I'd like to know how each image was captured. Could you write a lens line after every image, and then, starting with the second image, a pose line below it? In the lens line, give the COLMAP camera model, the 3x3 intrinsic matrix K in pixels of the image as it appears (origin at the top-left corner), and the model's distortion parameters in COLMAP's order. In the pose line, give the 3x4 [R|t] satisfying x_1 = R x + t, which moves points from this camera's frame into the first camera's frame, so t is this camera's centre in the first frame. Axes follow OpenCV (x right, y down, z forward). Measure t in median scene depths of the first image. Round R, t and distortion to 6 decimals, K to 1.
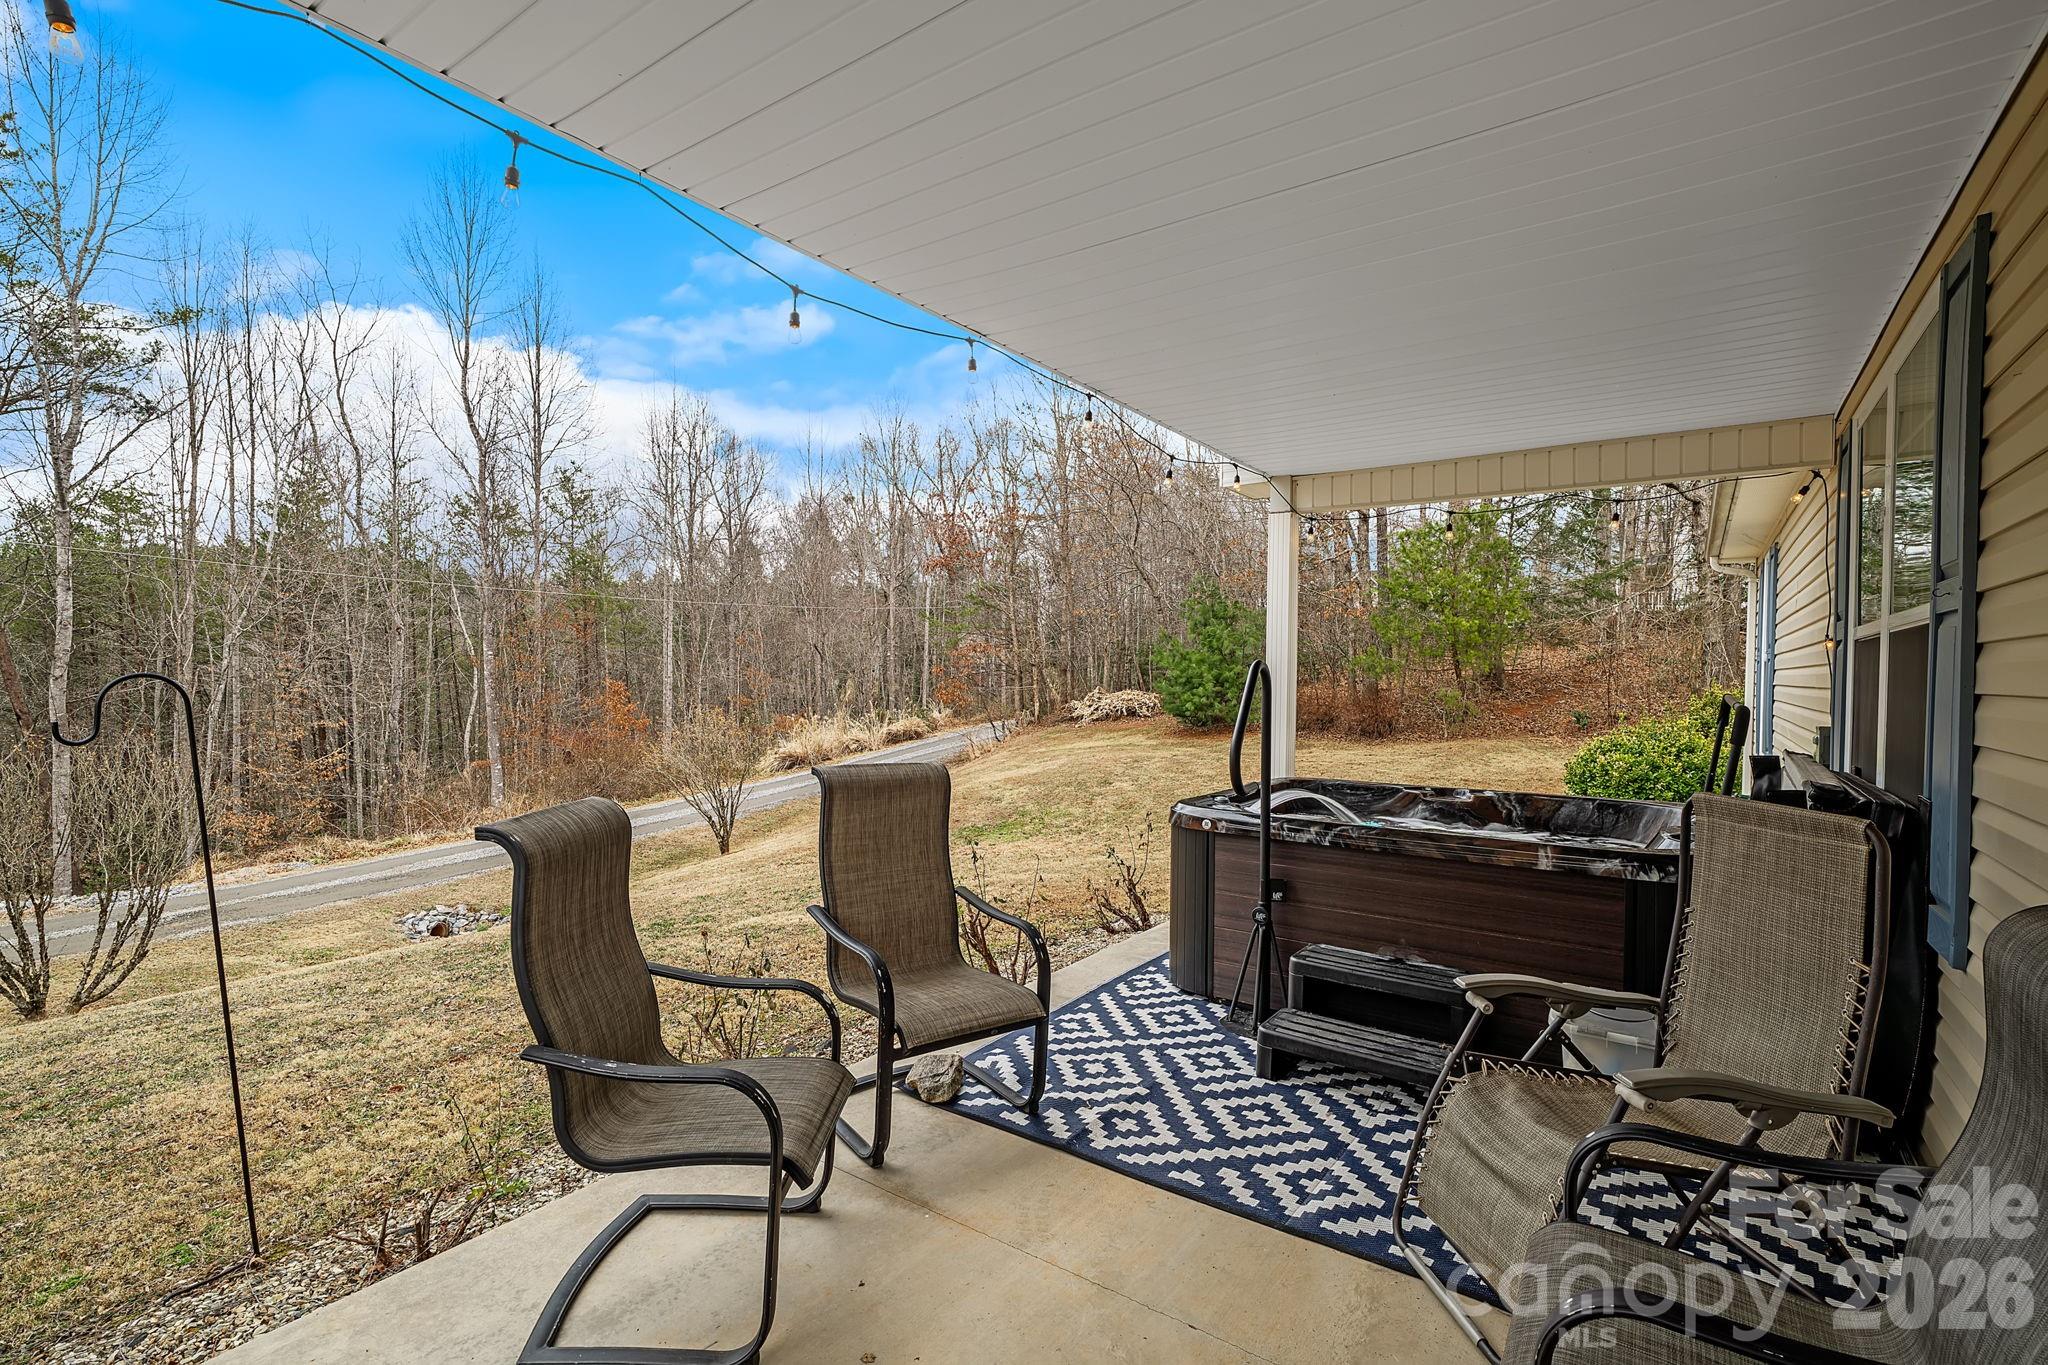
lens RADIAL K [[913.9, 0, 1024.0], [0, 913.9, 682.5], [0, 0, 1]] dist [-0.001022, -0.000051]
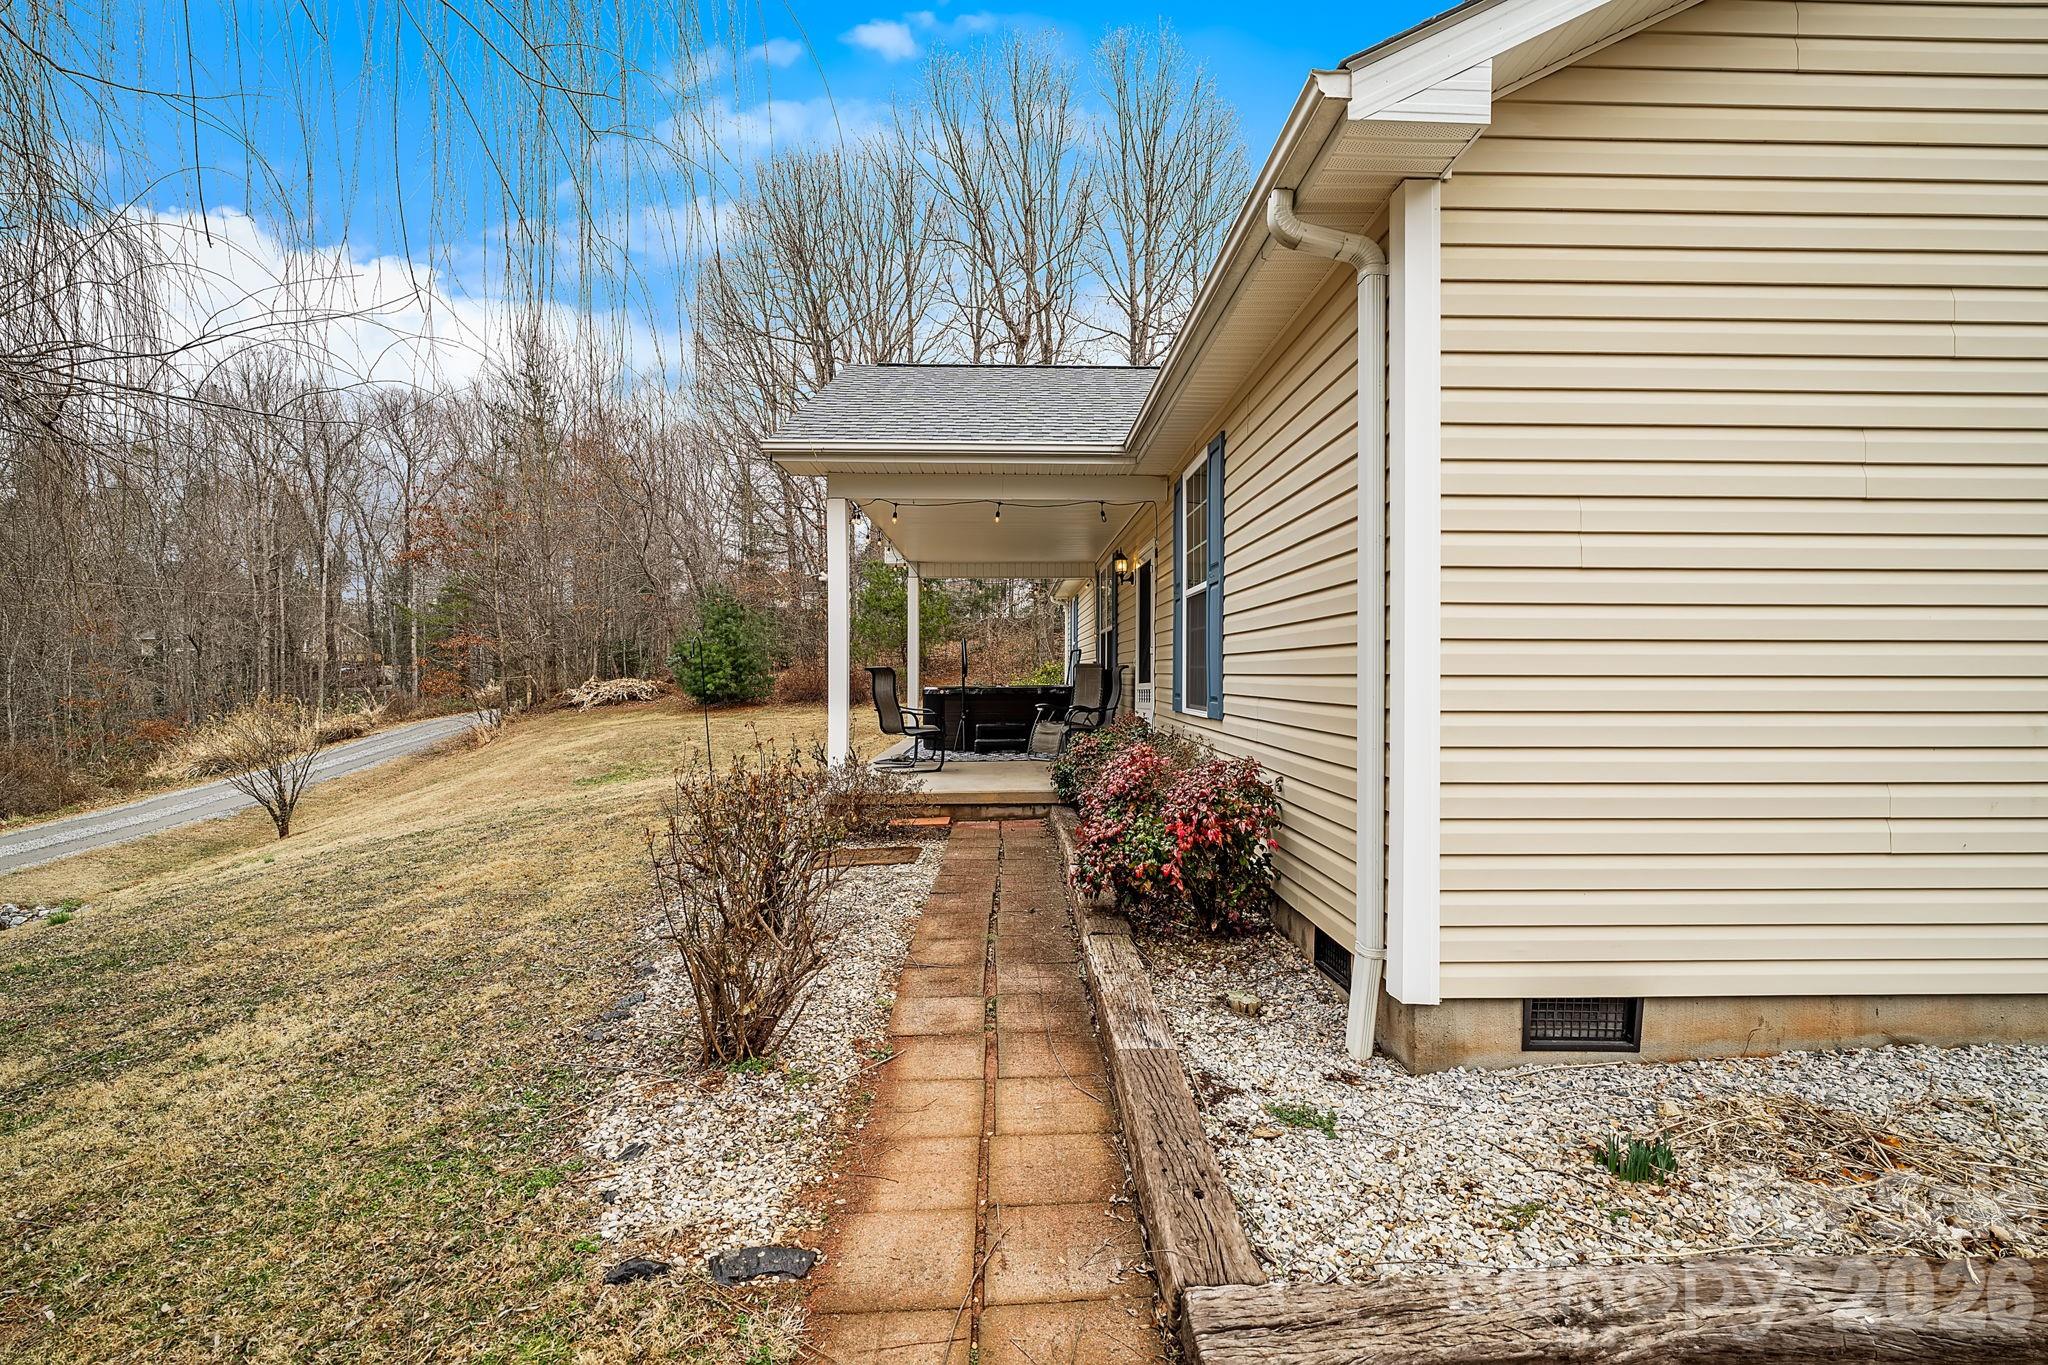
lens RADIAL K [[943.2, 0, 1025.4], [0, 943.2, 675.5], [0, 0, 1]] dist [-0.002938, 0.000244]
pose [[0.798681, -0.014829, 0.601571, -0.196932], [0.017582, 0.999845, 0.001304, 0.013166], [-0.601497, 0.009536, 0.798818, -0.225418]]
